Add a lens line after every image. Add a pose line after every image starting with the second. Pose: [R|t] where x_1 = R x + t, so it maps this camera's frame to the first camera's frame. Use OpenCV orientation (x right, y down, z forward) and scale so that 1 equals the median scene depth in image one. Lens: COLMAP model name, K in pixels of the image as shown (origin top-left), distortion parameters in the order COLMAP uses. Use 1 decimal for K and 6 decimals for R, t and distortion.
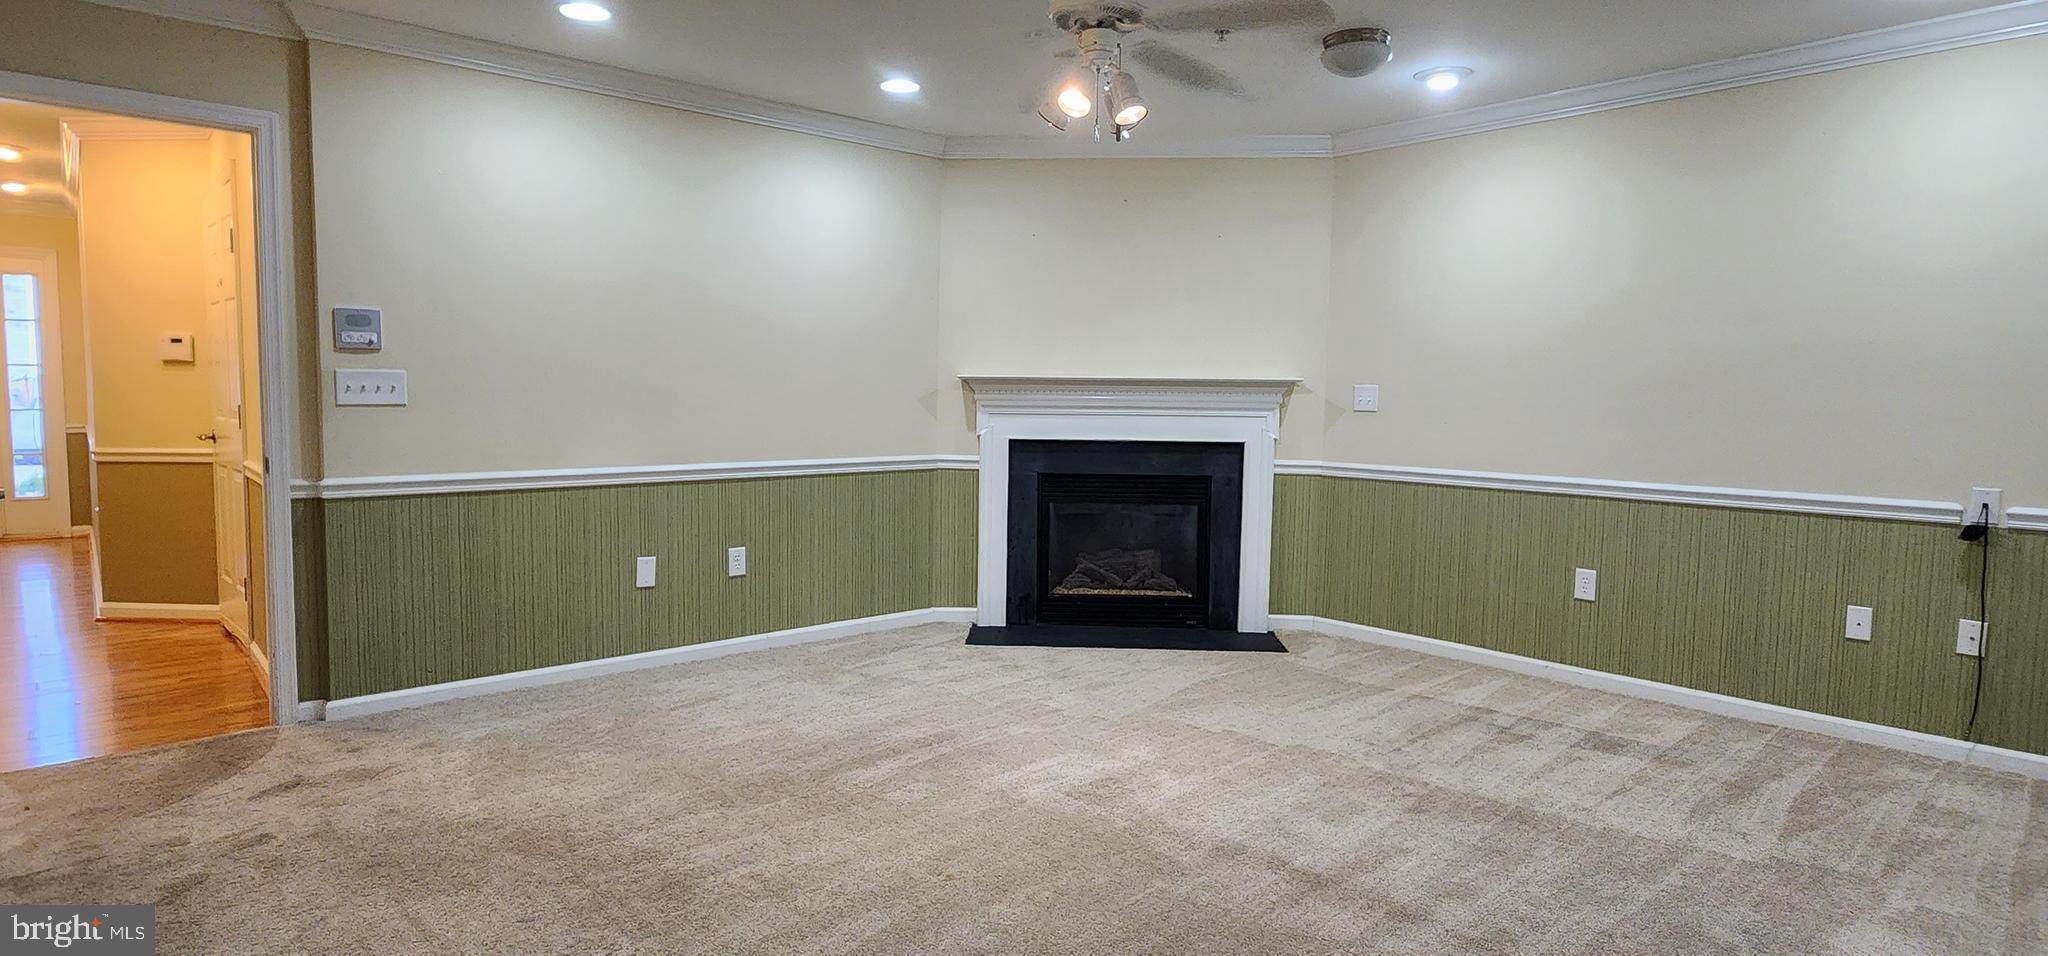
lens RADIAL K [[1086.6, 0, 1024.1], [0, 1086.6, 480.6], [0, 0, 1]] dist [0.004255, -0.003580]
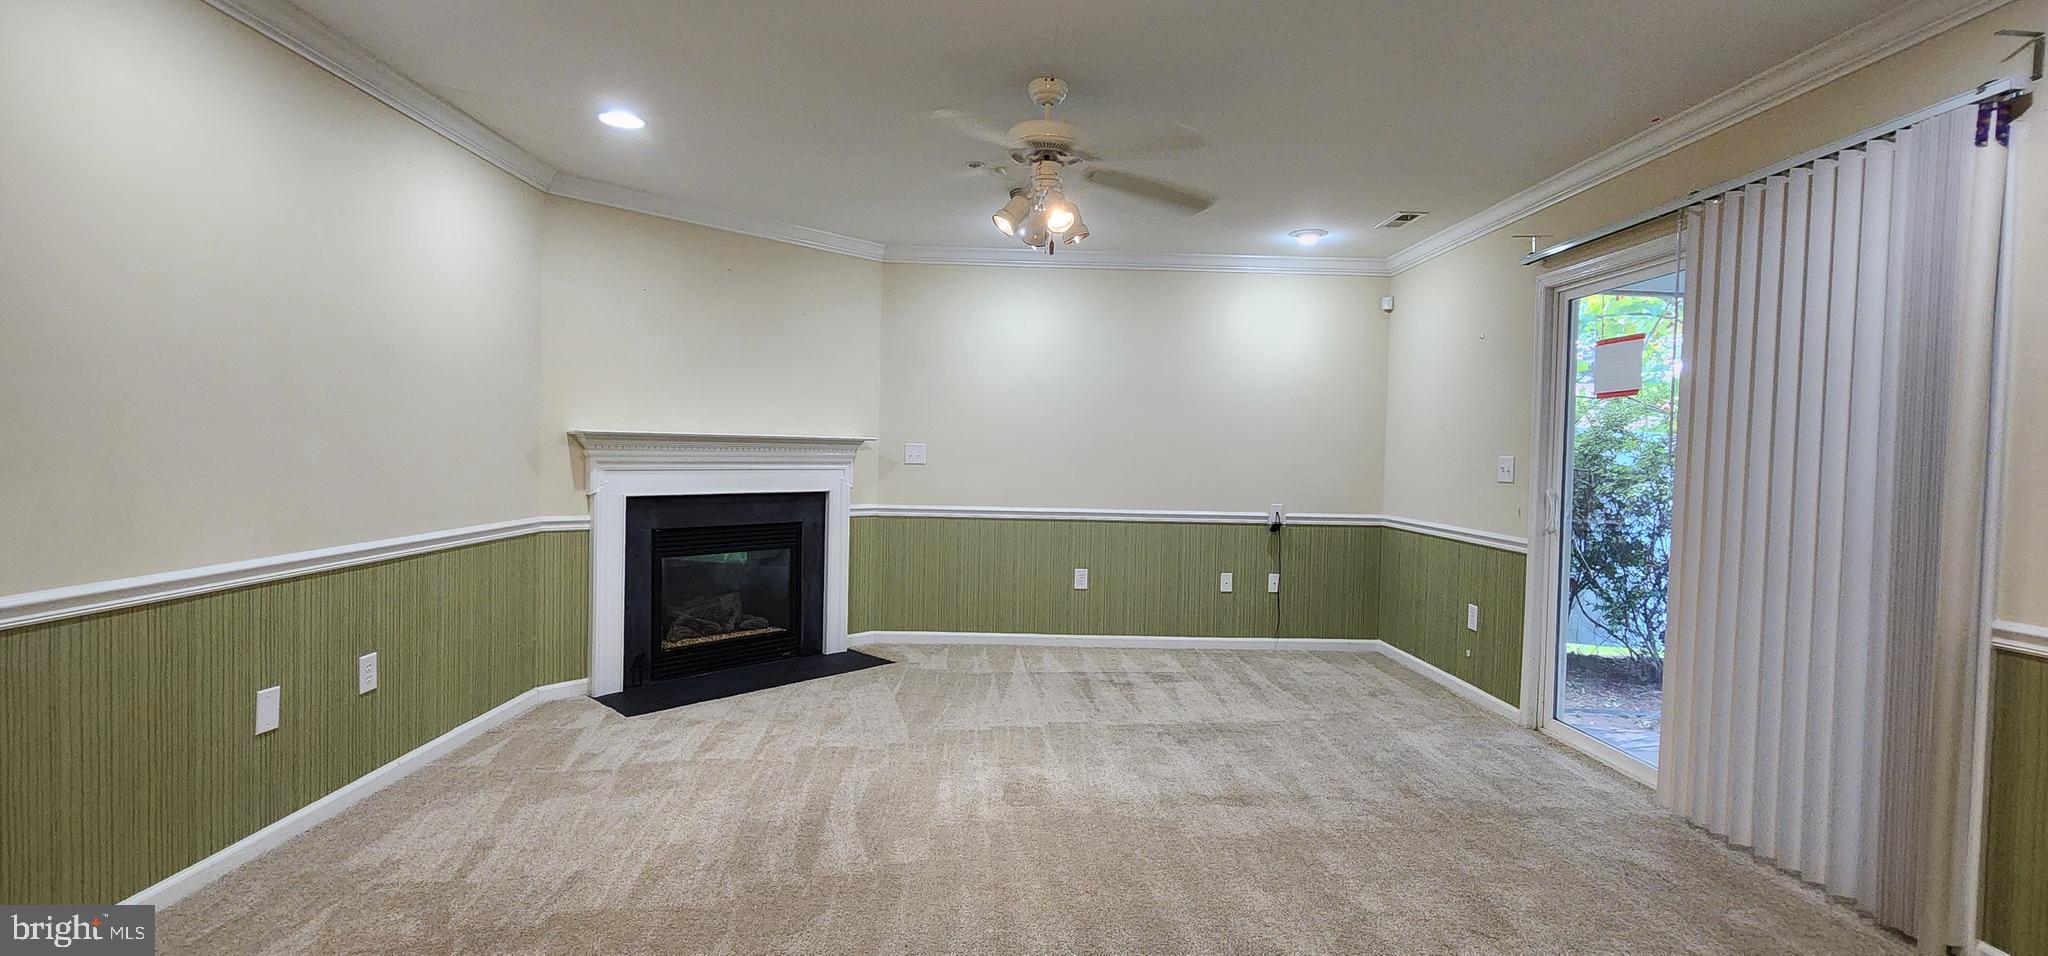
lens RADIAL K [[902.5, 0, 1026.6], [0, 902.5, 474.5], [0, 0, 1]] dist [-0.000053, -0.000114]
pose [[0.635023, -0.020818, 0.772213, -0.426122], [0.048402, 0.998745, -0.012878, -0.031496], [-0.770975, 0.045555, 0.635234, 0.222889]]
